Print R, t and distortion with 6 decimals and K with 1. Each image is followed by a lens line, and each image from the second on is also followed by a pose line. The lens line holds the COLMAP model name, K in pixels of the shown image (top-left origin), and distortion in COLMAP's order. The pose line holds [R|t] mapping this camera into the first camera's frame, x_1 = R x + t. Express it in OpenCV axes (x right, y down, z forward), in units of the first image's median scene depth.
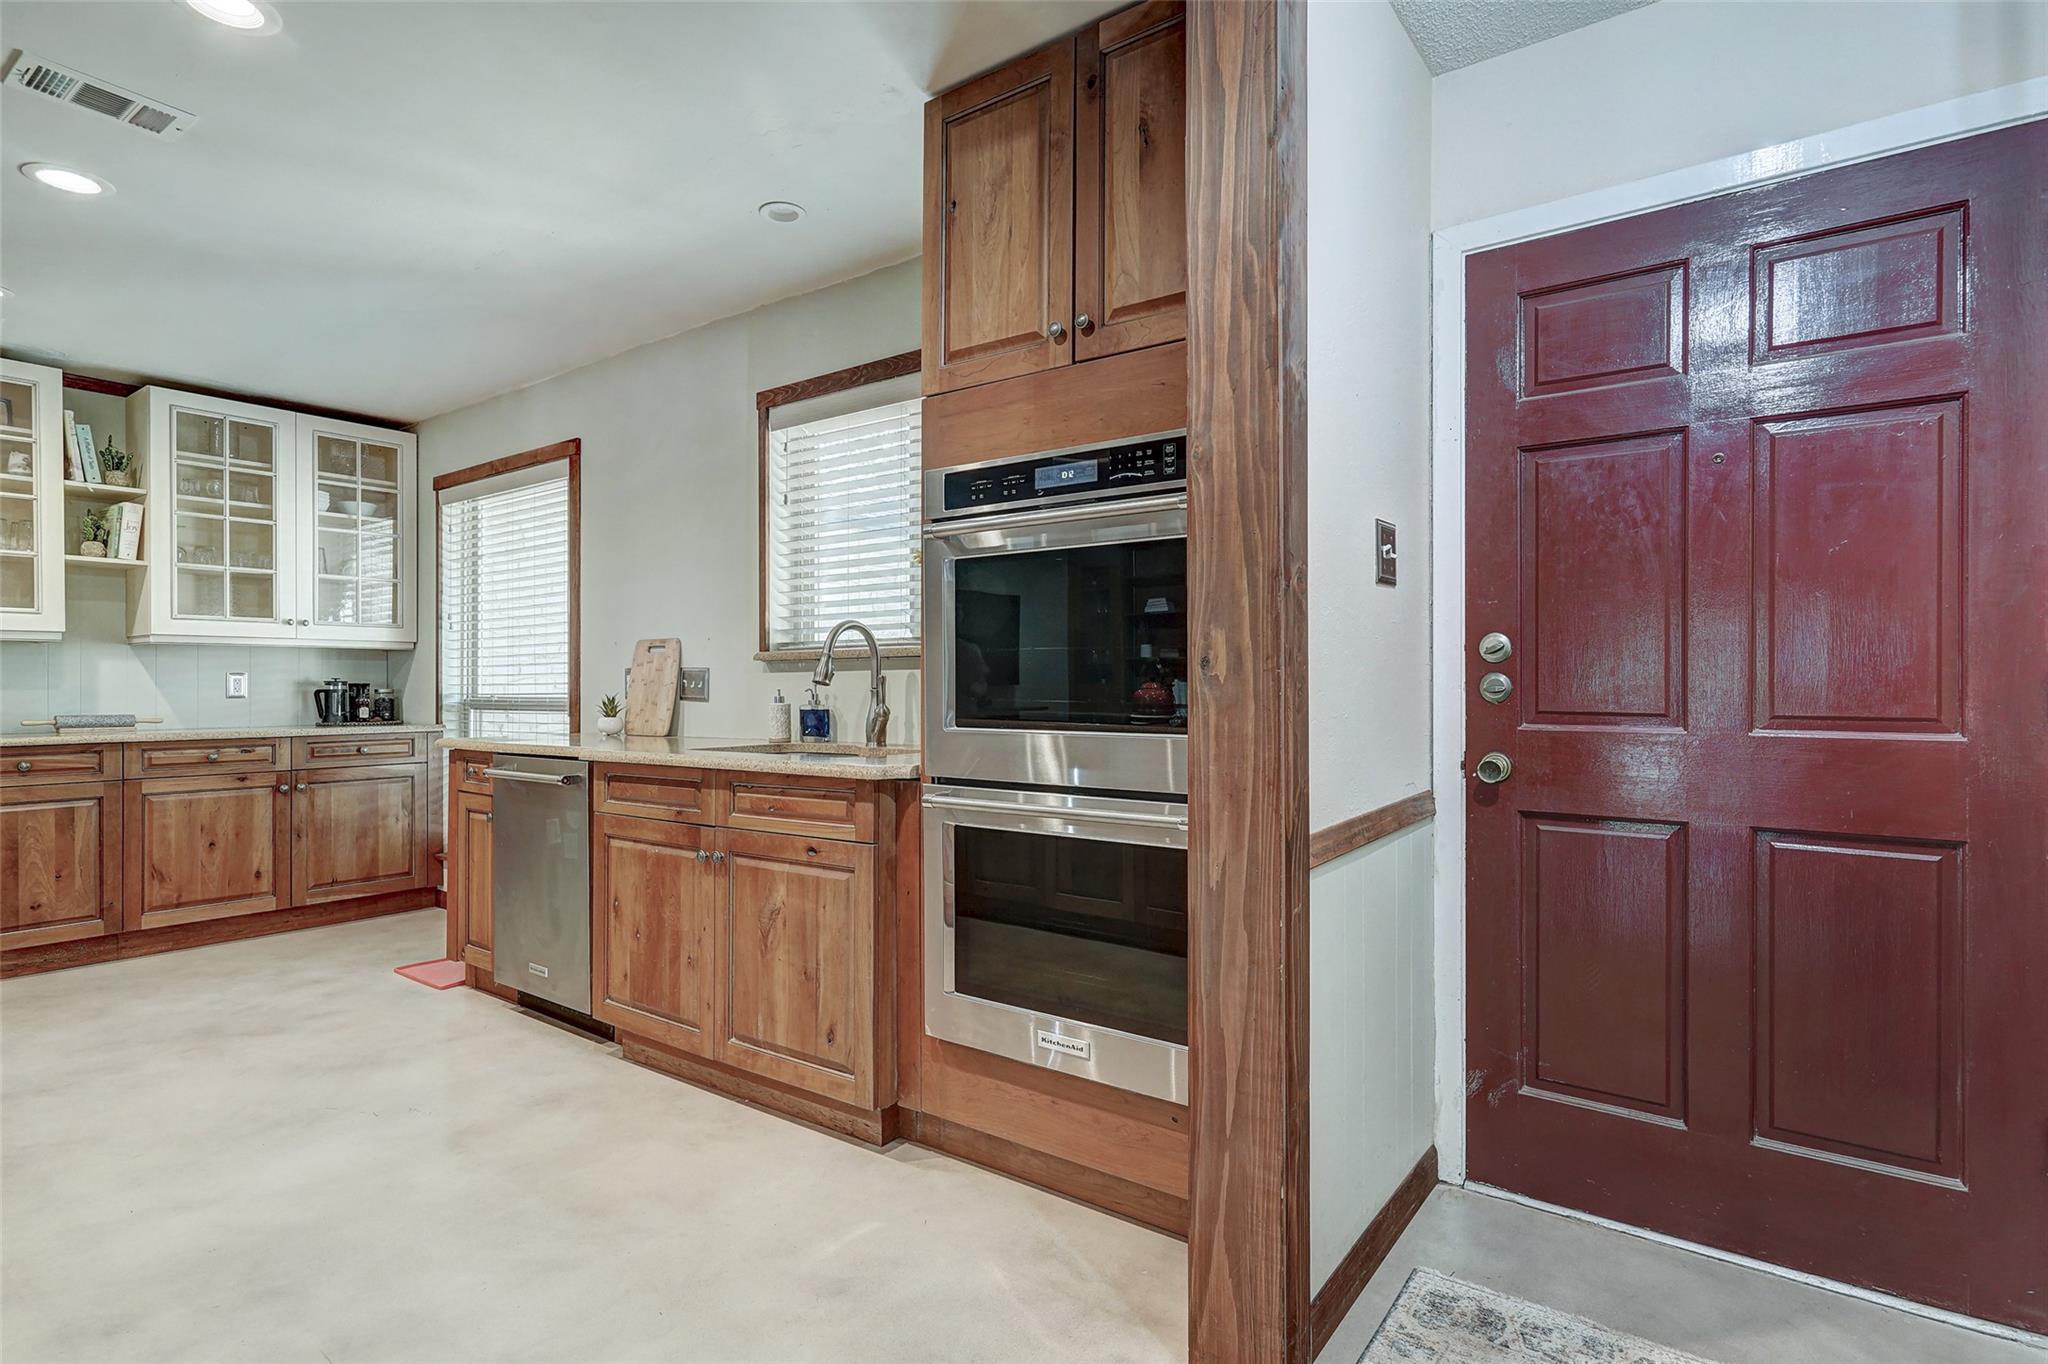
lens RADIAL K [[1035.3, 0, 1025.4], [0, 1035.3, 681.4], [0, 0, 1]] dist [-0.004558, 0.007205]
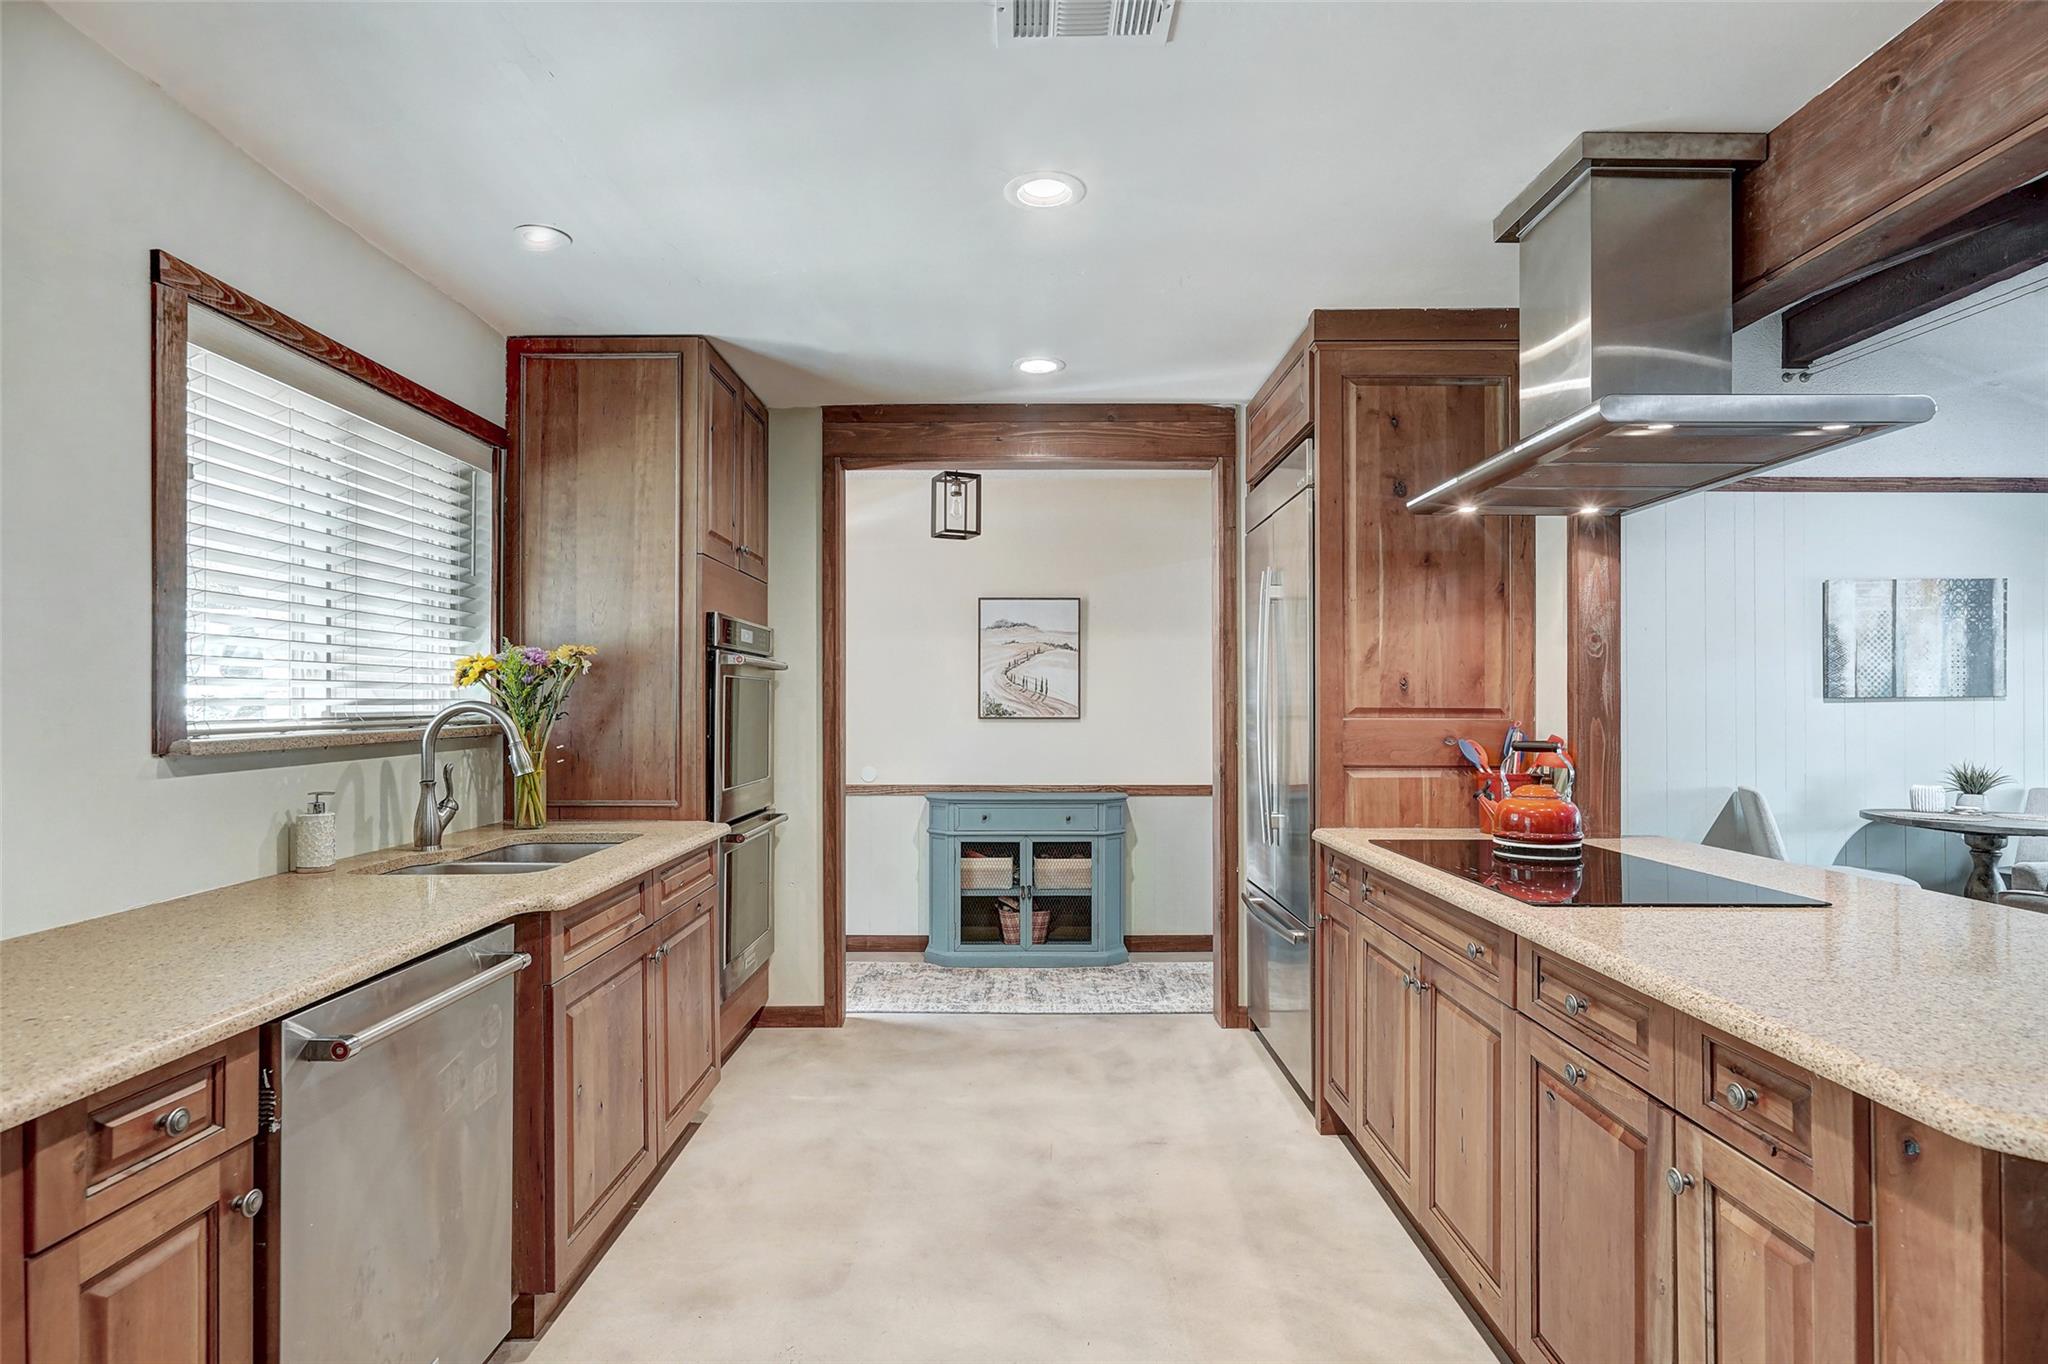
lens RADIAL K [[1035.3, 0, 1013.7], [0, 1035.3, 698.1], [0, 0, 1]] dist [-0.004558, 0.007205]
pose [[-0.588489, 0.006873, 0.808476, -0.944011], [-0.000810, 0.999958, -0.009090, -0.045497], [-0.808504, -0.006004, -0.588459, 0.957876]]
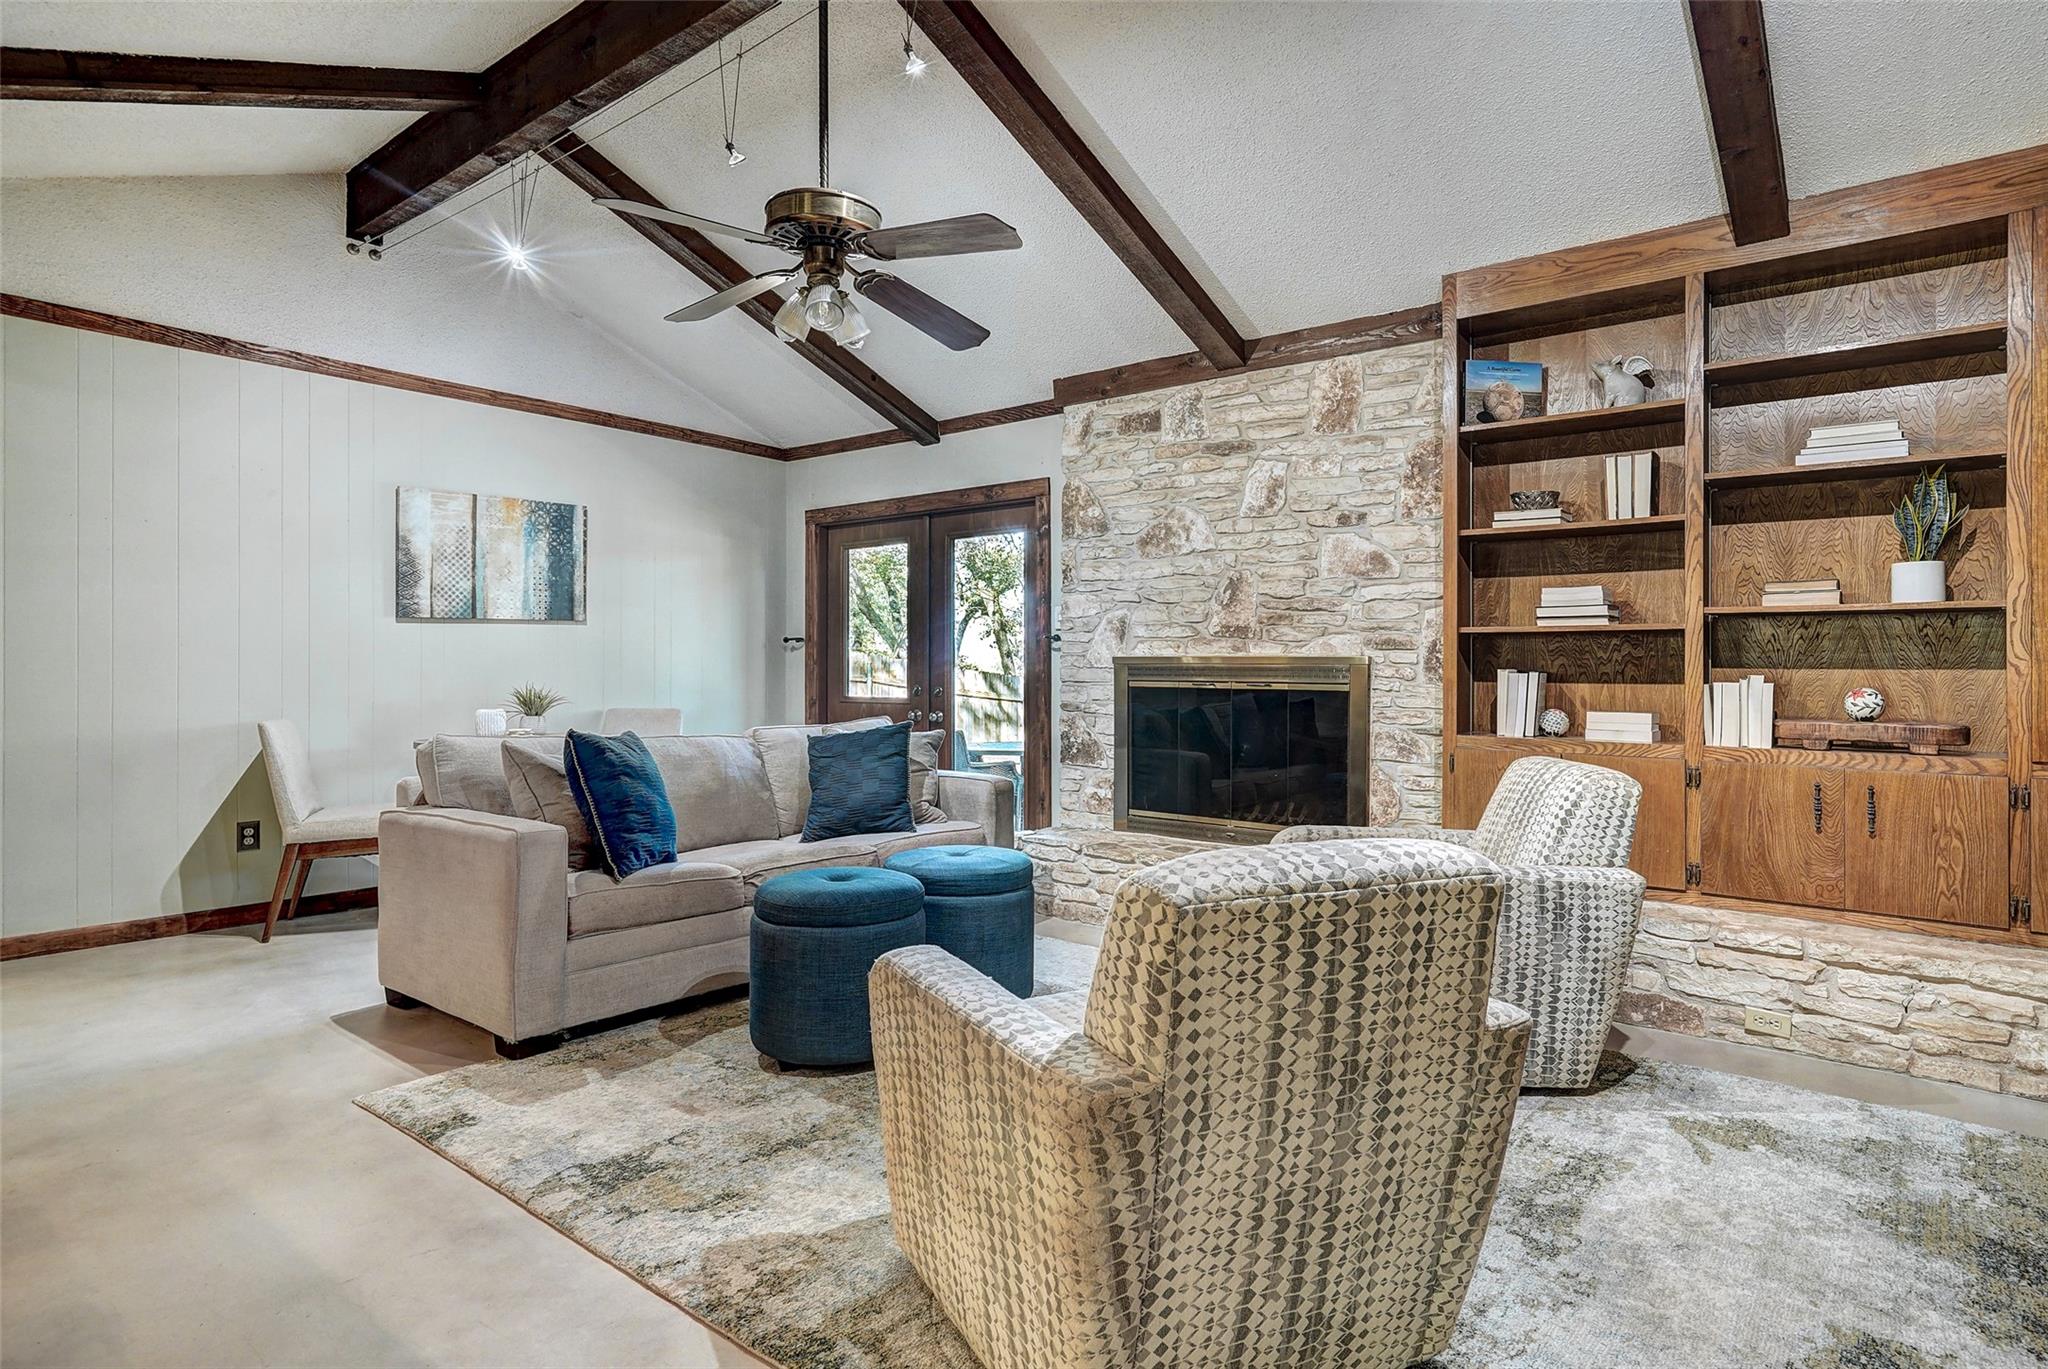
lens RADIAL K [[1104.1, 0, 1064.0], [0, 1104.1, 650.4], [0, 0, 1]] dist [-0.000871, 0.002680]
pose [[-0.999617, 0.007966, 0.026488, -1.316804], [0.007554, 0.999850, -0.015603, 0.010175], [-0.026608, -0.015396, -0.999527, 0.547364]]
